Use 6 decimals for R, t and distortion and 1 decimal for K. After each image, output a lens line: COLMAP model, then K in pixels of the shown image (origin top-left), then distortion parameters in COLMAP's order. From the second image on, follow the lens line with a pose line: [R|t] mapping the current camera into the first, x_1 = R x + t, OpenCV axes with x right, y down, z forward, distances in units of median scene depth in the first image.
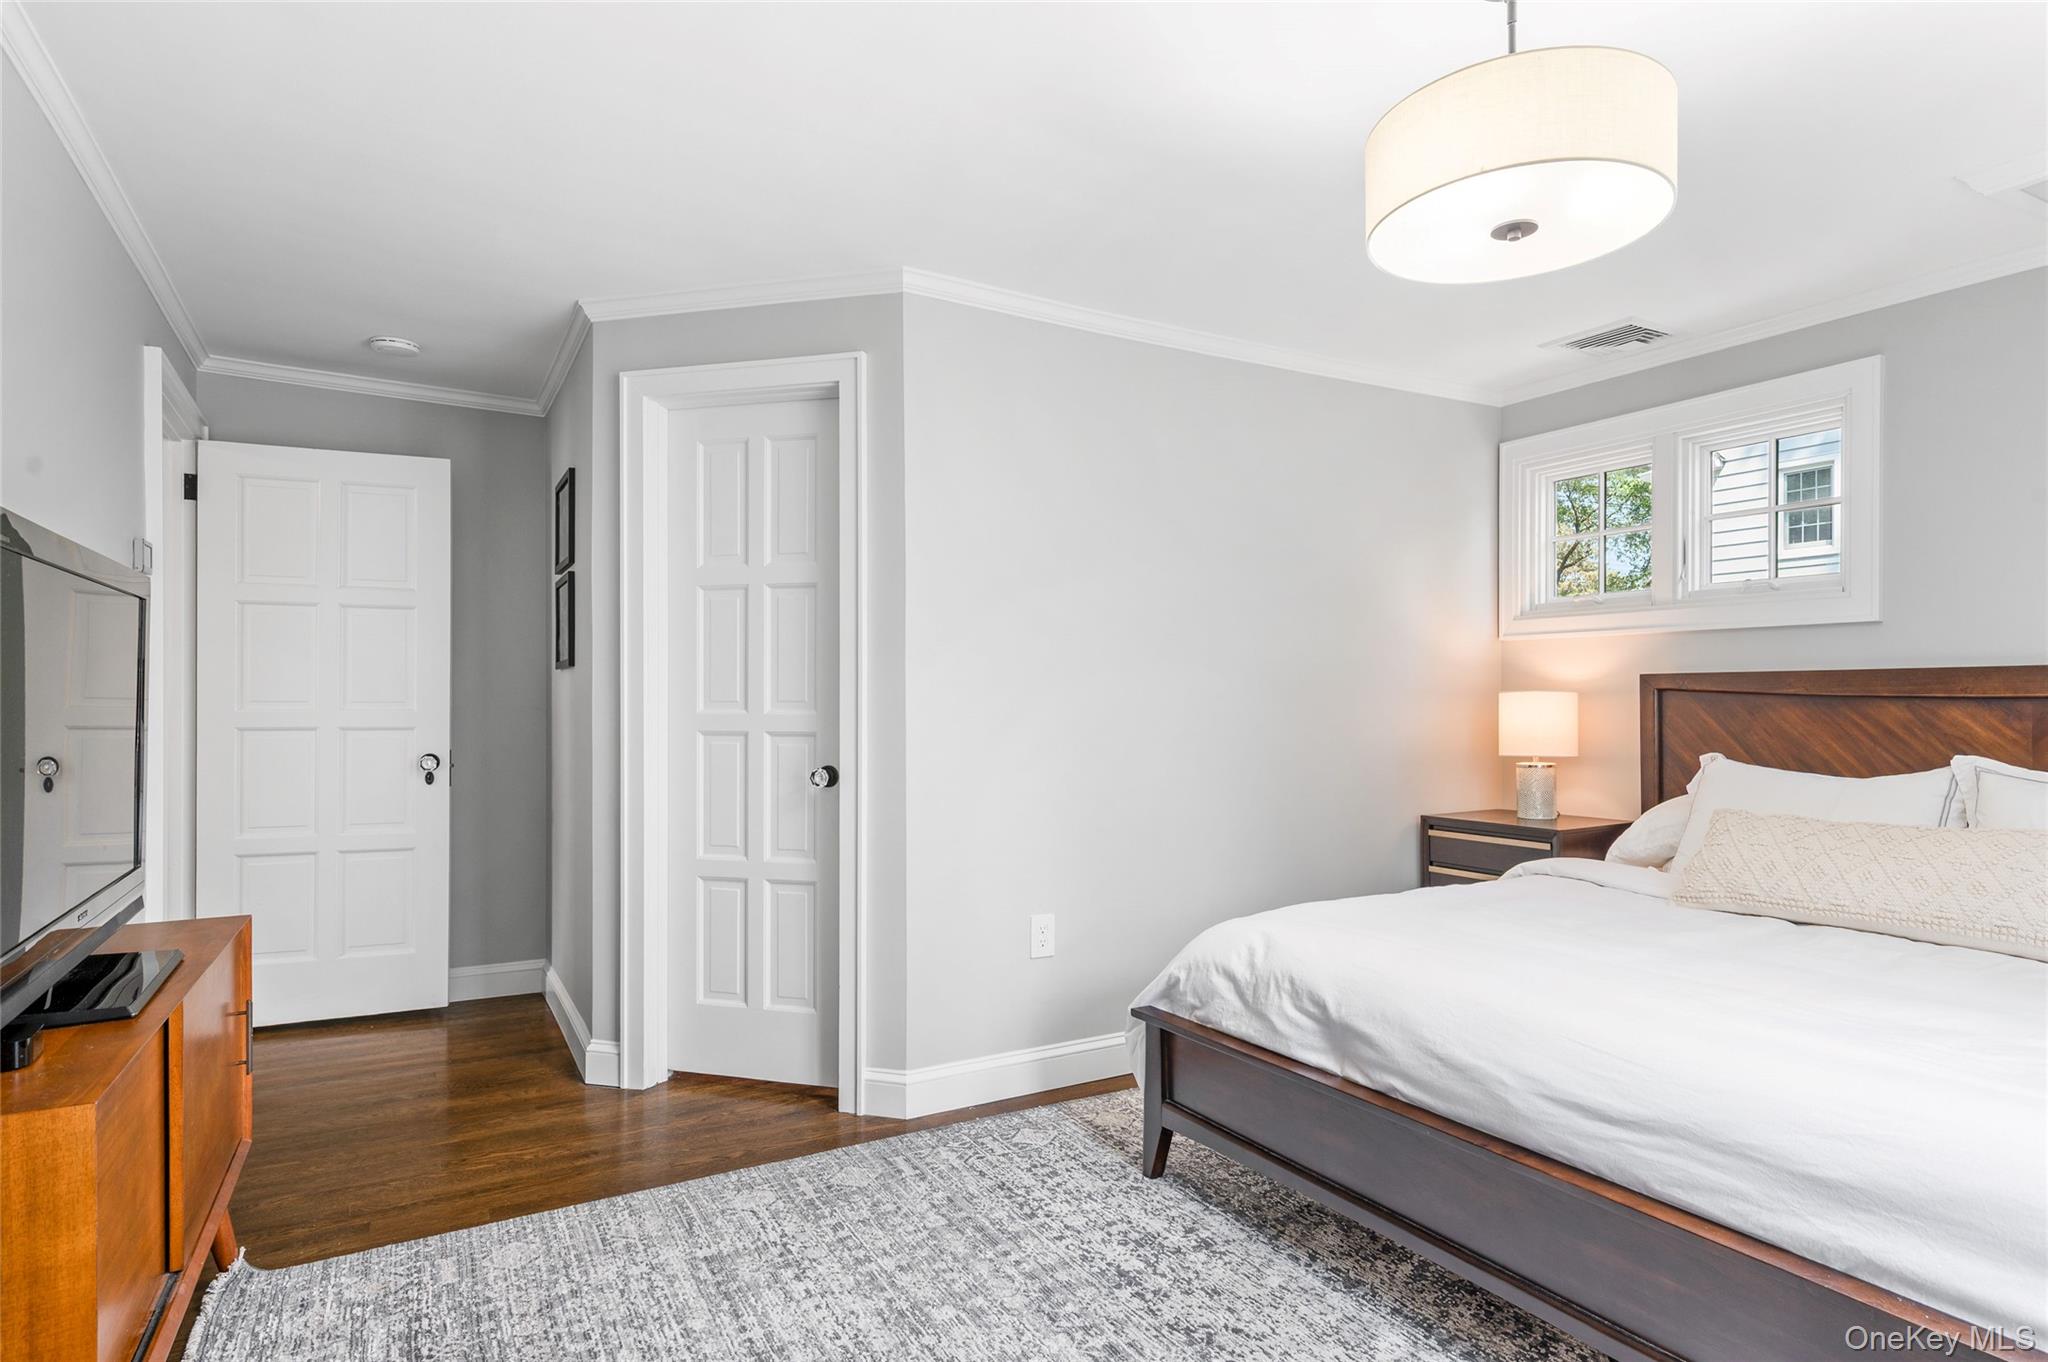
lens RADIAL K [[1116.4, 0, 1024.0], [0, 1116.4, 681.0], [0, 0, 1]] dist [-0.001301, -0.000186]
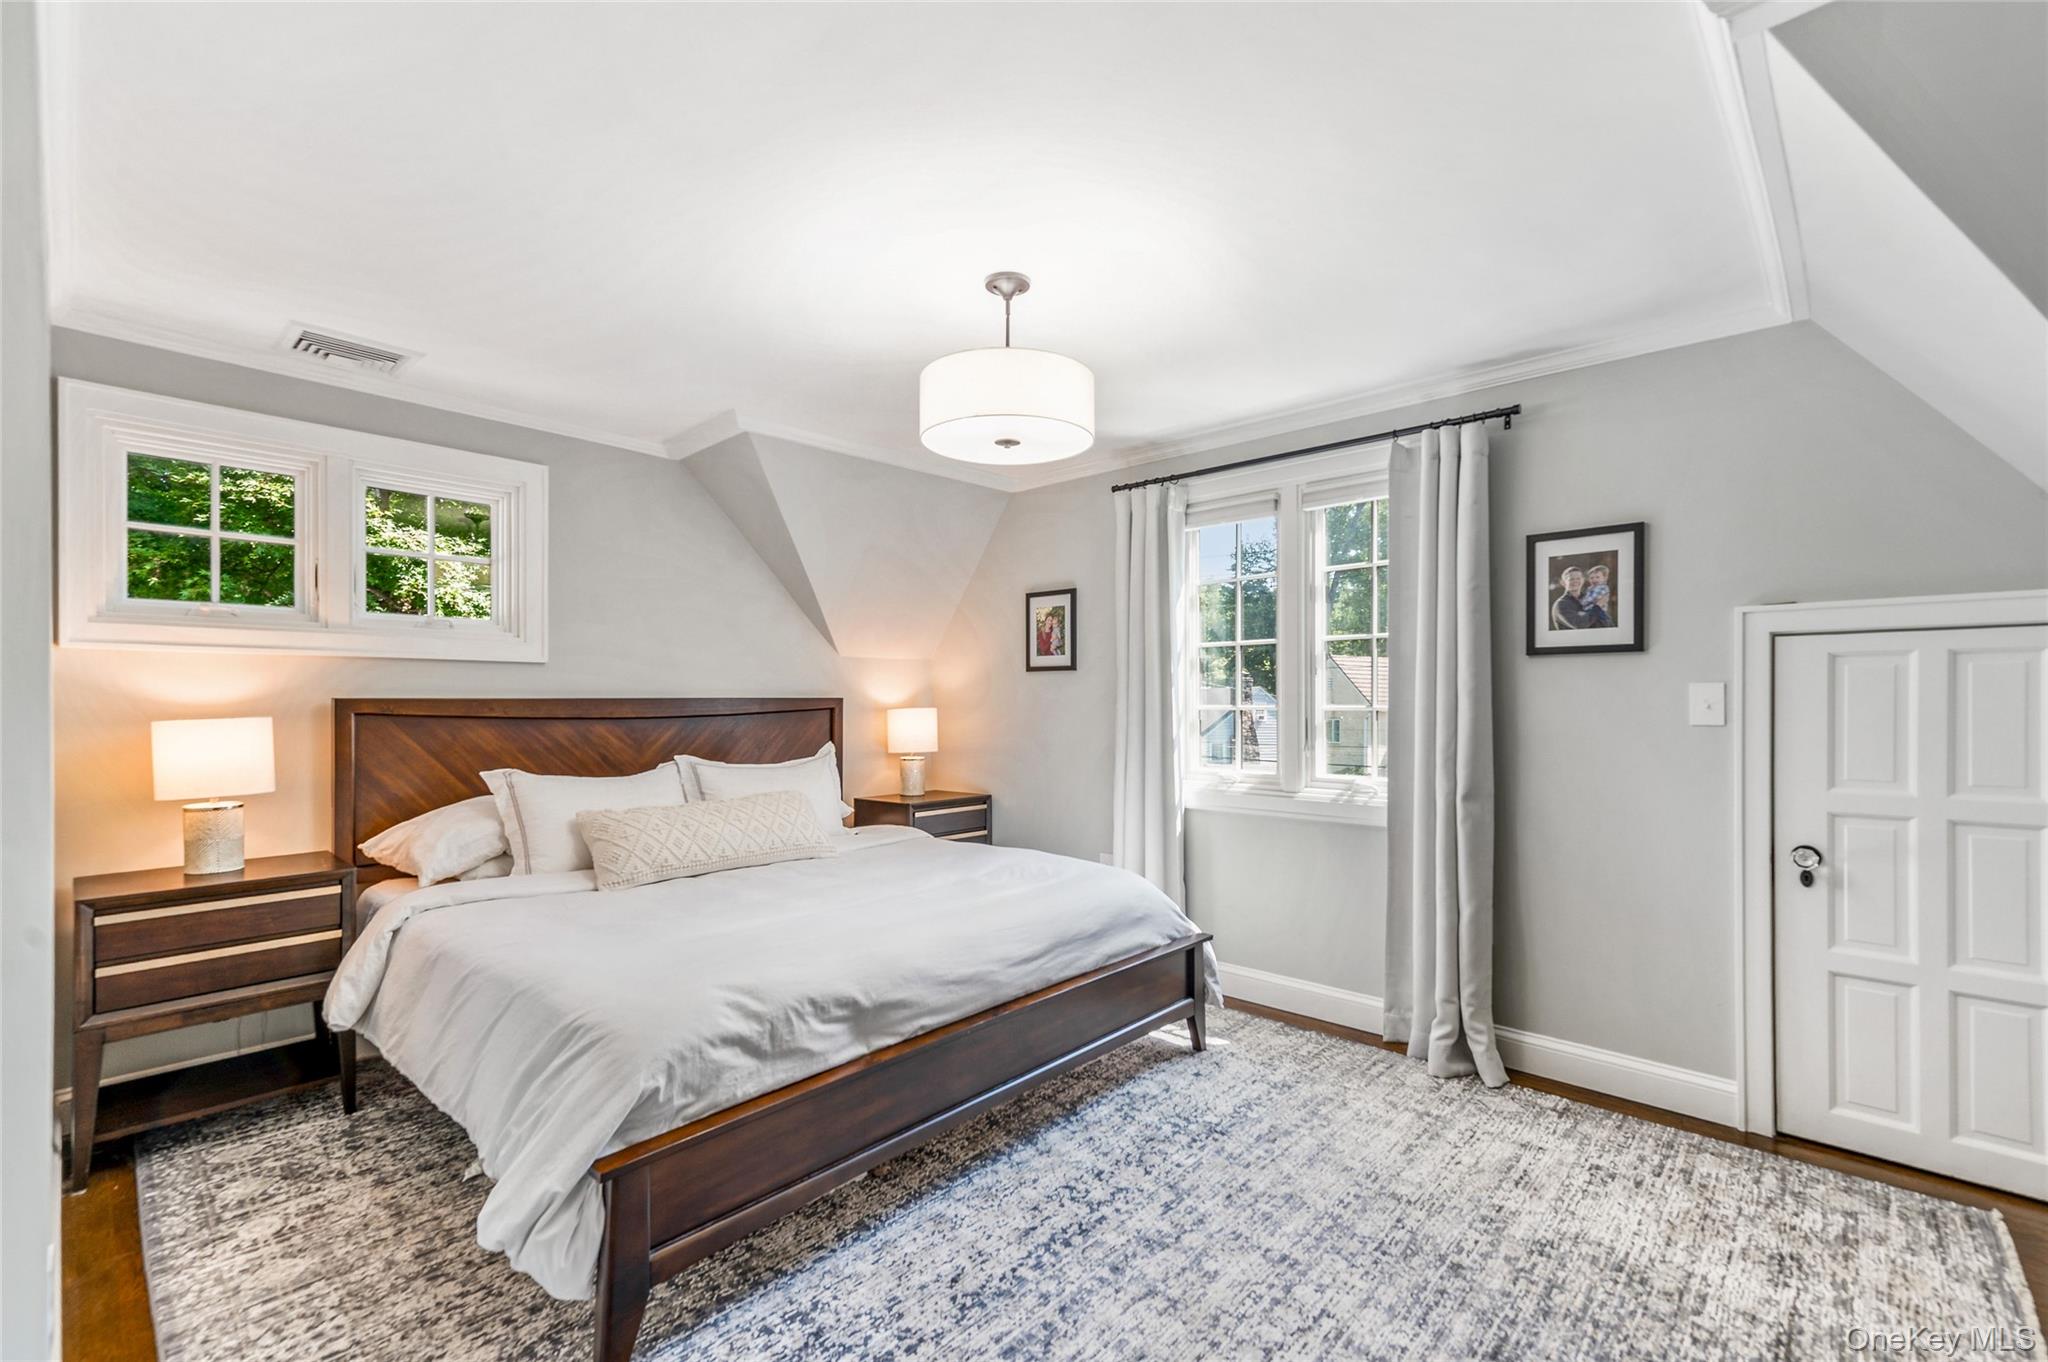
lens RADIAL K [[873.7, 0, 1079.4], [0, 873.7, 696.1], [0, 0, 1]] dist [0.001626, 0.000312]
pose [[-0.333837, 0.008050, 0.942596, -0.579902], [-0.013036, 0.999828, -0.013156, -0.010203], [-0.942541, -0.016680, -0.333675, 0.972190]]
